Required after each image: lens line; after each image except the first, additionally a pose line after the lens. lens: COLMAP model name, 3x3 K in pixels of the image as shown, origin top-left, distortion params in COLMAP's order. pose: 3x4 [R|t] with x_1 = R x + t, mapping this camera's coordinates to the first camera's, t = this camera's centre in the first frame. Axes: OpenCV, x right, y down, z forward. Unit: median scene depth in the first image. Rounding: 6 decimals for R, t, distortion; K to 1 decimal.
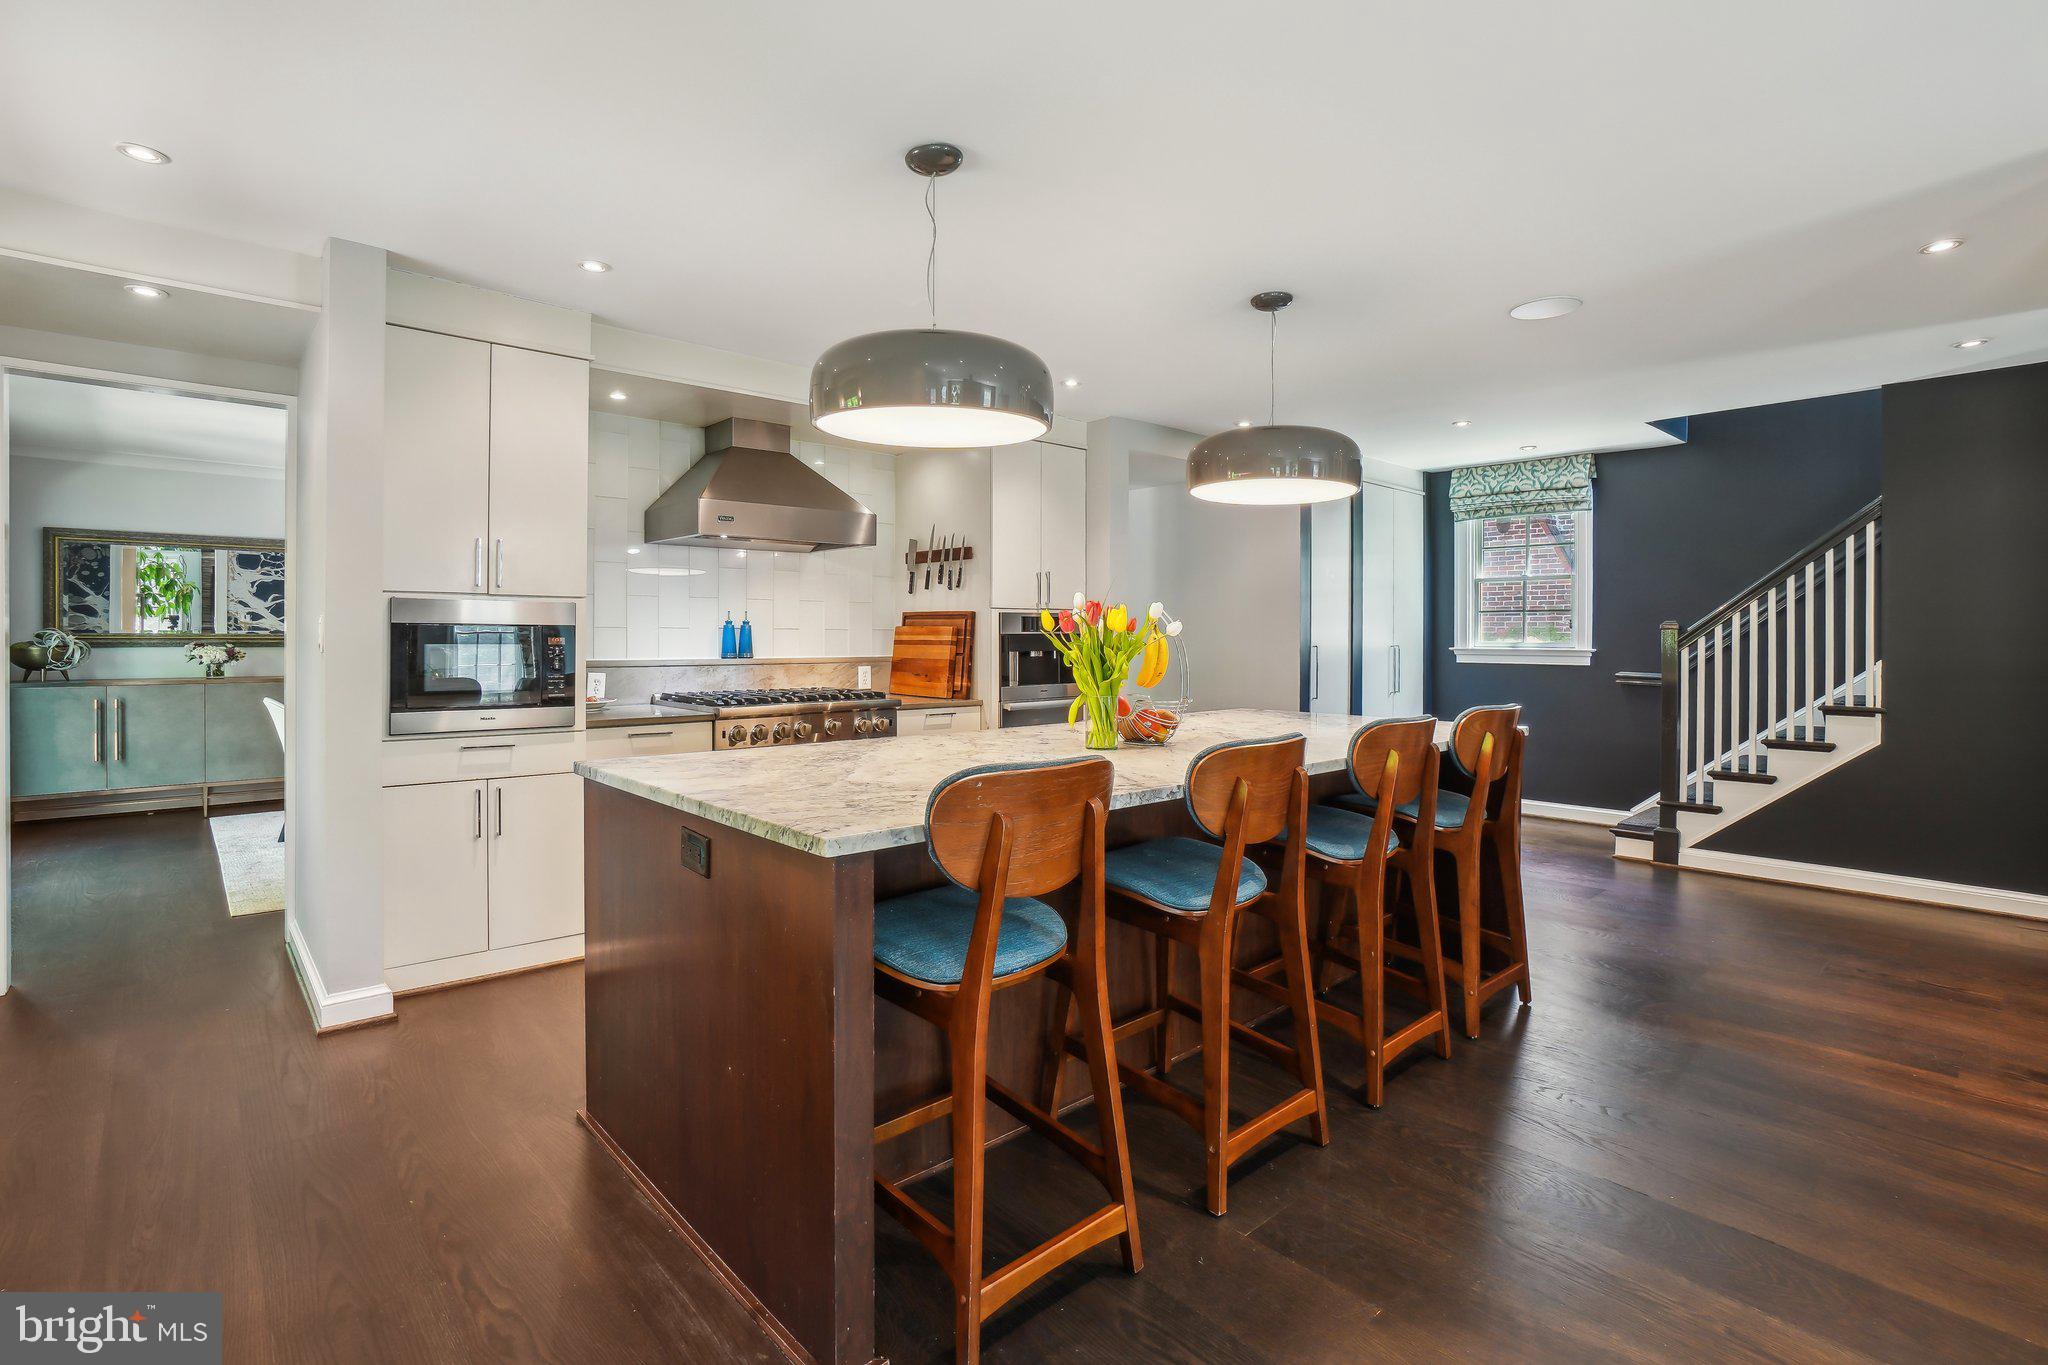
lens RADIAL K [[951.6, 0, 1027.1], [0, 951.6, 643.5], [0, 0, 1]] dist [0.001604, 0.001044]
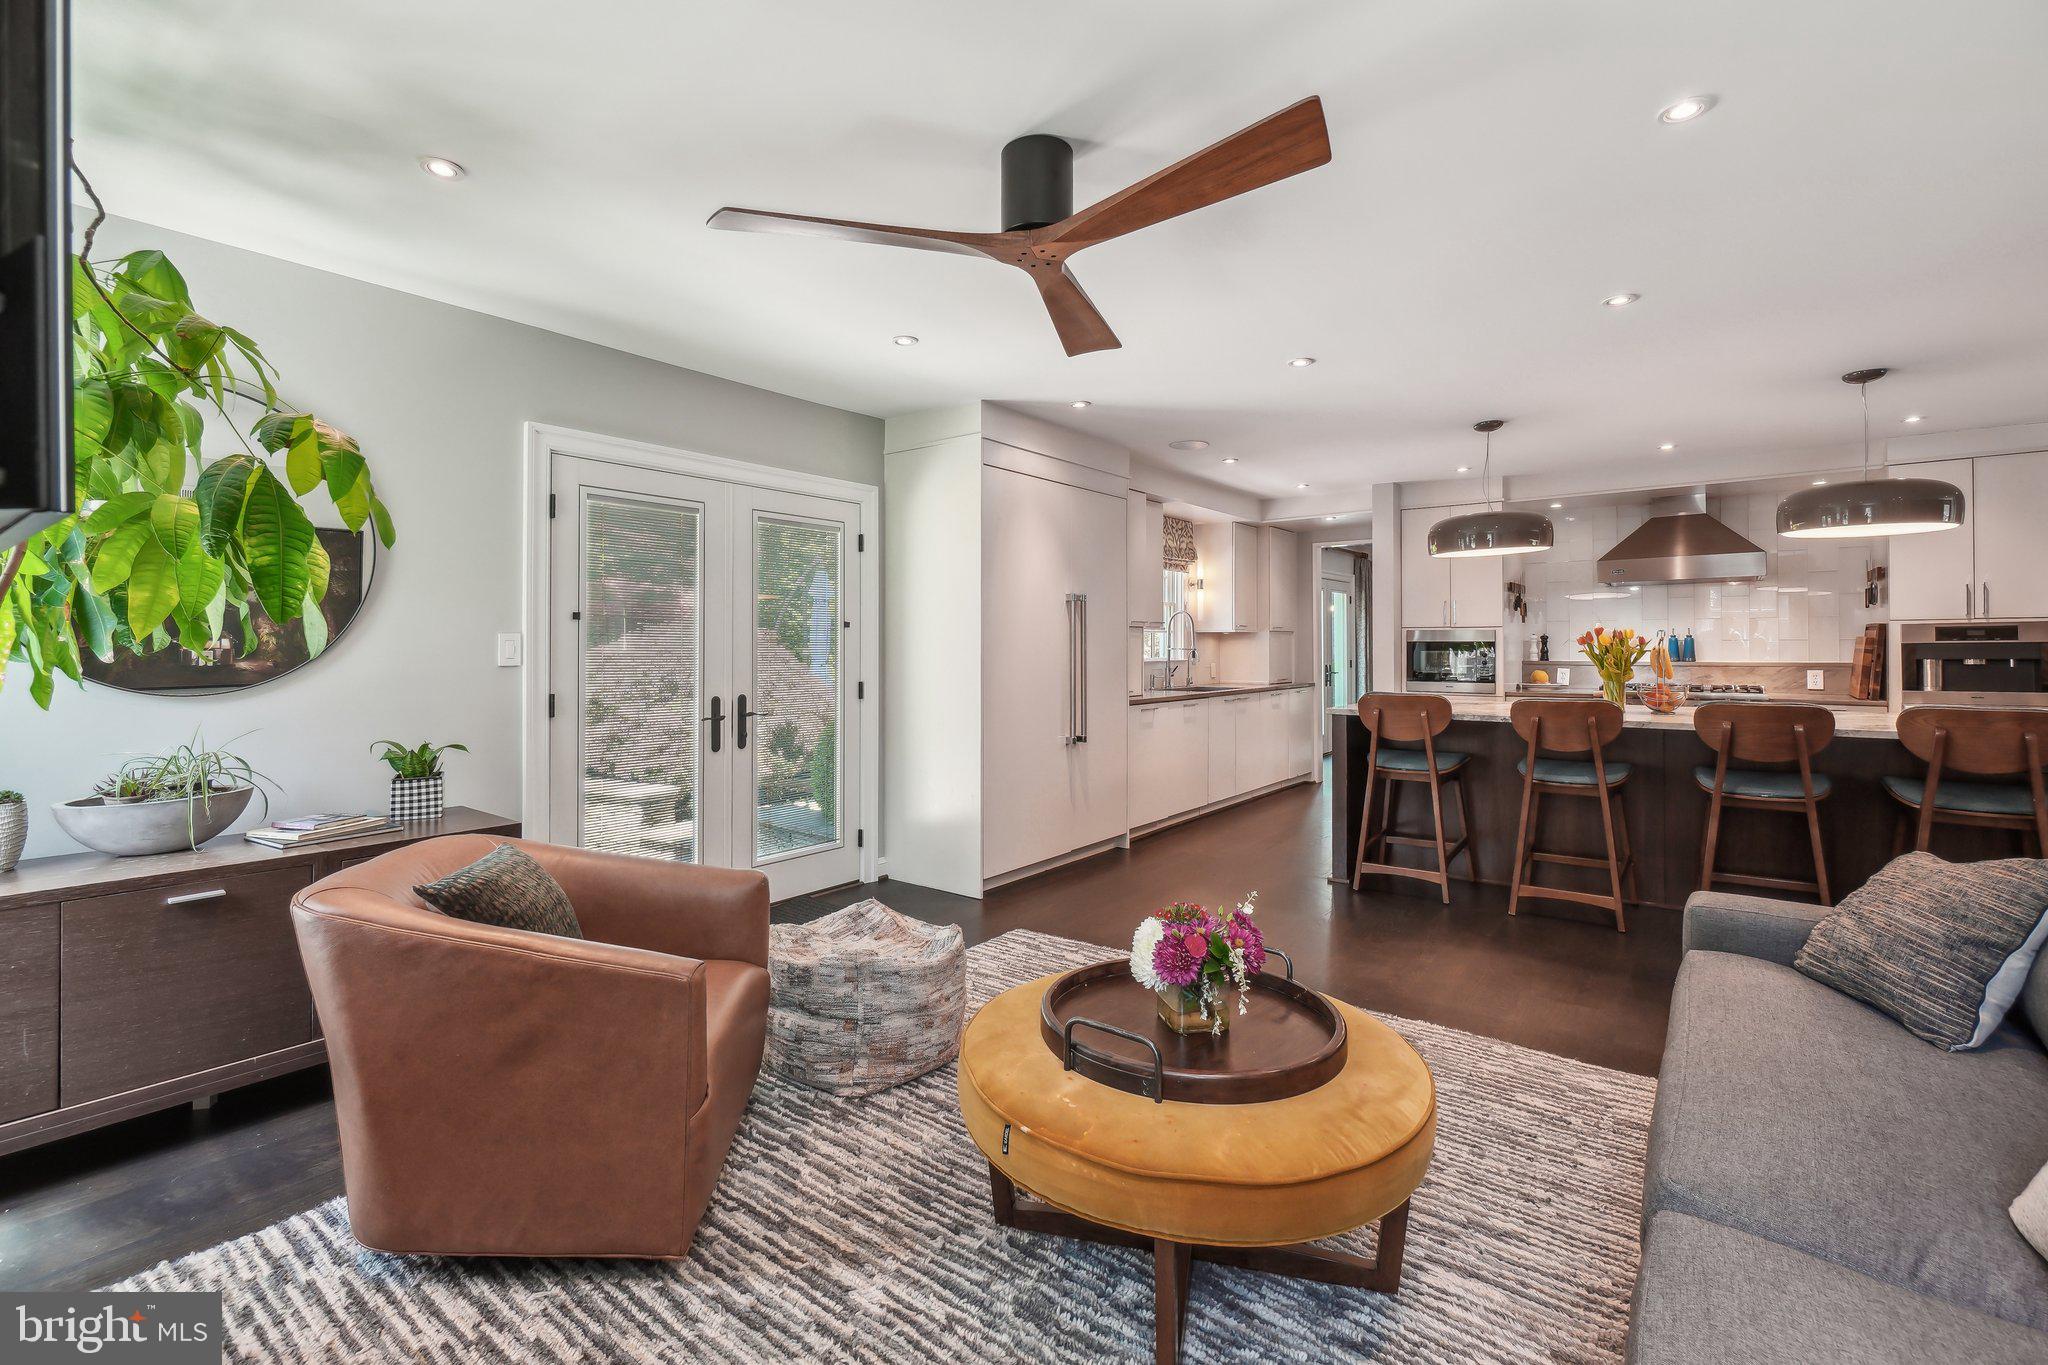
lens RADIAL K [[923.1, 0, 1020.0], [0, 923.1, 664.2], [0, 0, 1]] dist [-0.003846, -0.000544]
pose [[0.166092, 0.016561, -0.985971, 0.863807], [-0.001351, 0.999862, 0.016566, -0.002344], [0.986109, -0.001419, 0.166092, -0.187284]]
